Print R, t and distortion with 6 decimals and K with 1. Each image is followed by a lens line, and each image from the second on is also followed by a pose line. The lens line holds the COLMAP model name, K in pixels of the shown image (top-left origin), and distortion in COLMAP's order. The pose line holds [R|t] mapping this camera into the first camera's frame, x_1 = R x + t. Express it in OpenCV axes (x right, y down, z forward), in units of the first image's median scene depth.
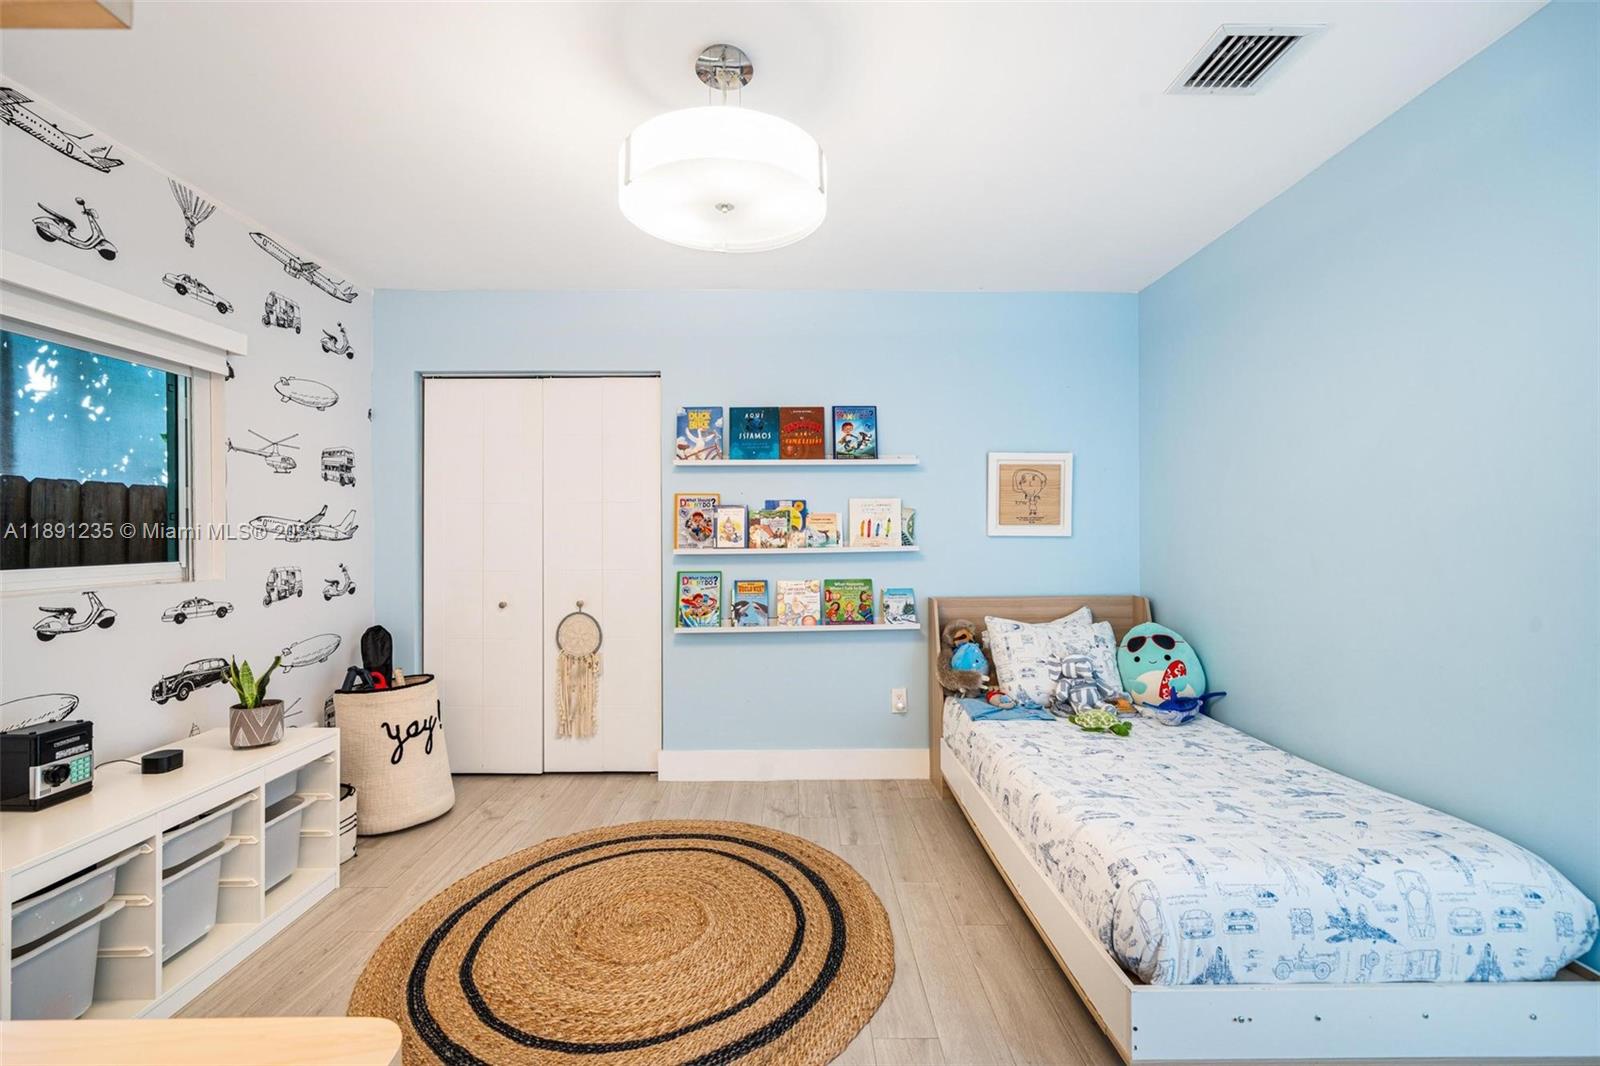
lens RADIAL K [[662.6, 0, 800.0], [0, 662.6, 533.0], [0, 0, 1]] dist [-0.000294, 0.000091]
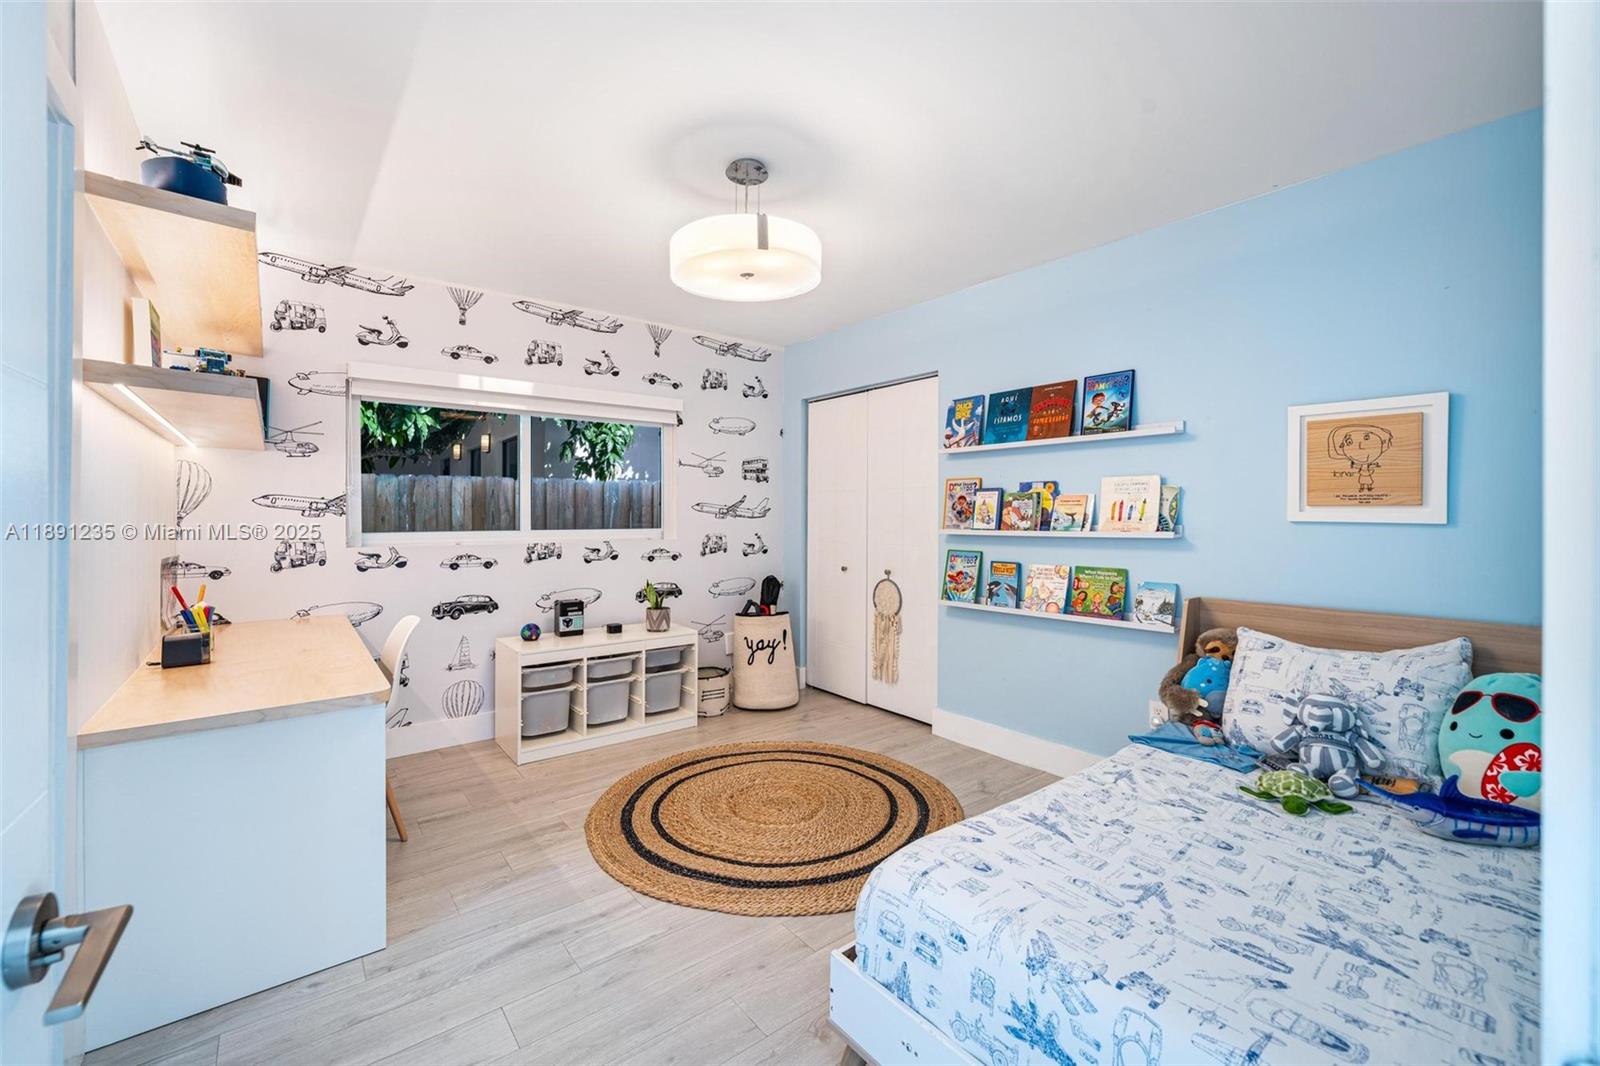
lens RADIAL K [[655.6, 0, 800.2], [0, 655.6, 517.7], [0, 0, 1]] dist [-0.000737, 0.000039]
pose [[0.616790, 0.009987, -0.787065, 0.537349], [-0.005807, 0.999950, 0.008137, -0.002507], [0.787107, -0.000448, 0.616817, 0.135159]]
